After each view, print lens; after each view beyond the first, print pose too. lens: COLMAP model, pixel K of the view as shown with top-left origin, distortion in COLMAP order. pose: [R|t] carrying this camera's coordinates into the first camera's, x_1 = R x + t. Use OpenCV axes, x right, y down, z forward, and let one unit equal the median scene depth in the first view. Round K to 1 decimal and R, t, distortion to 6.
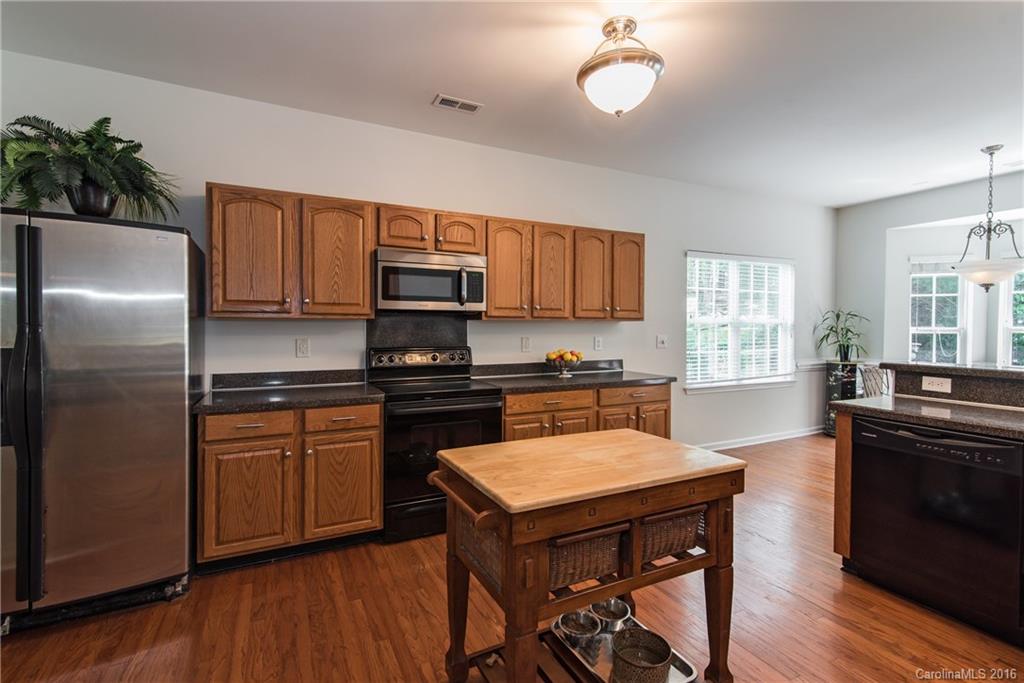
lens RADIAL K [[468.8, 0, 532.7], [0, 468.8, 335.0], [0, 0, 1]] dist [0.021180, -0.002679]
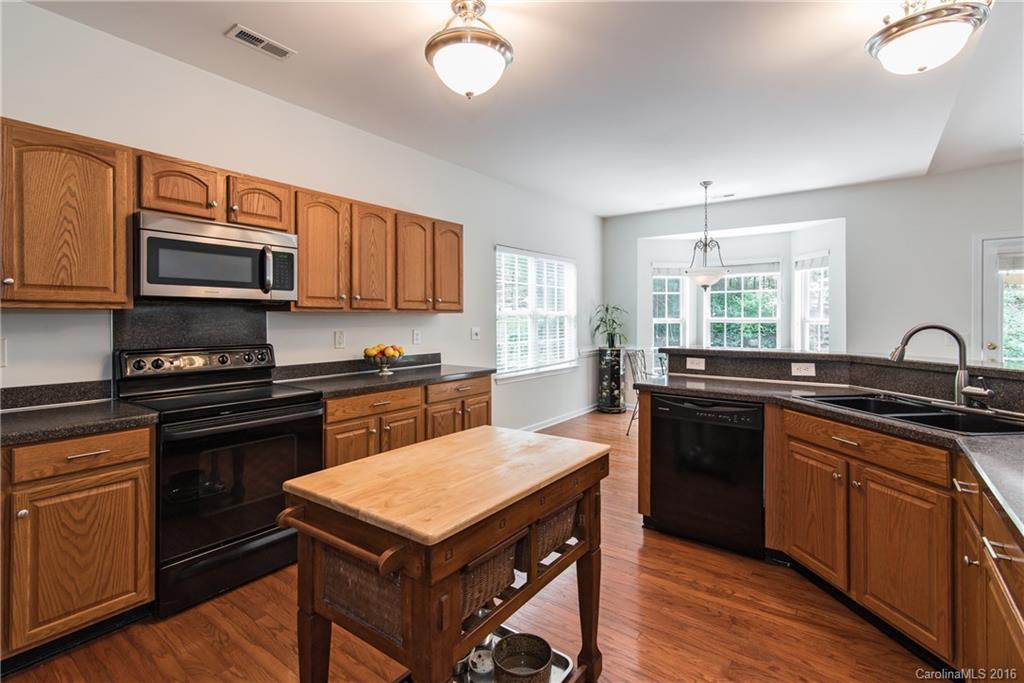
lens RADIAL K [[468.8, 0, 515.1], [0, 468.8, 321.6], [0, 0, 1]] dist [0.021180, -0.002679]
pose [[0.899265, -0.006622, 0.437355, -0.124583], [0.011910, 0.999885, -0.009350, -0.001623], [-0.437243, 0.013617, 0.899241, 0.087348]]
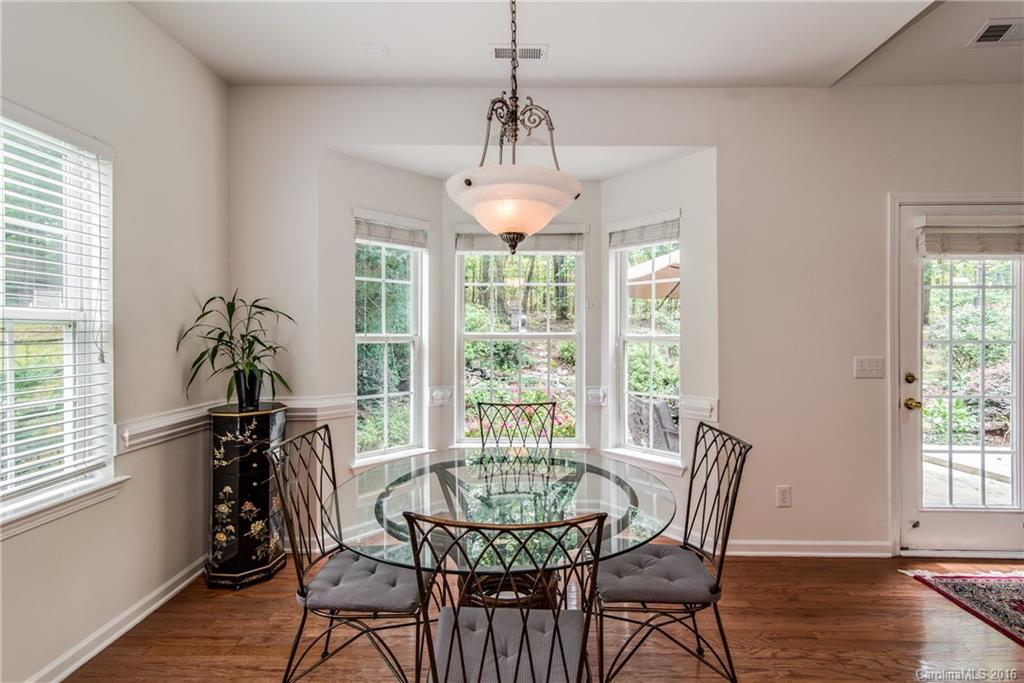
lens RADIAL K [[468.8, 0, 510.9], [0, 468.8, 337.3], [0, 0, 1]] dist [0.021180, -0.002679]
pose [[0.481134, -0.008324, 0.876608, 0.672828], [0.017614, 0.999845, -0.000173, -0.013945], [-0.876470, 0.015524, 0.481206, 0.978294]]
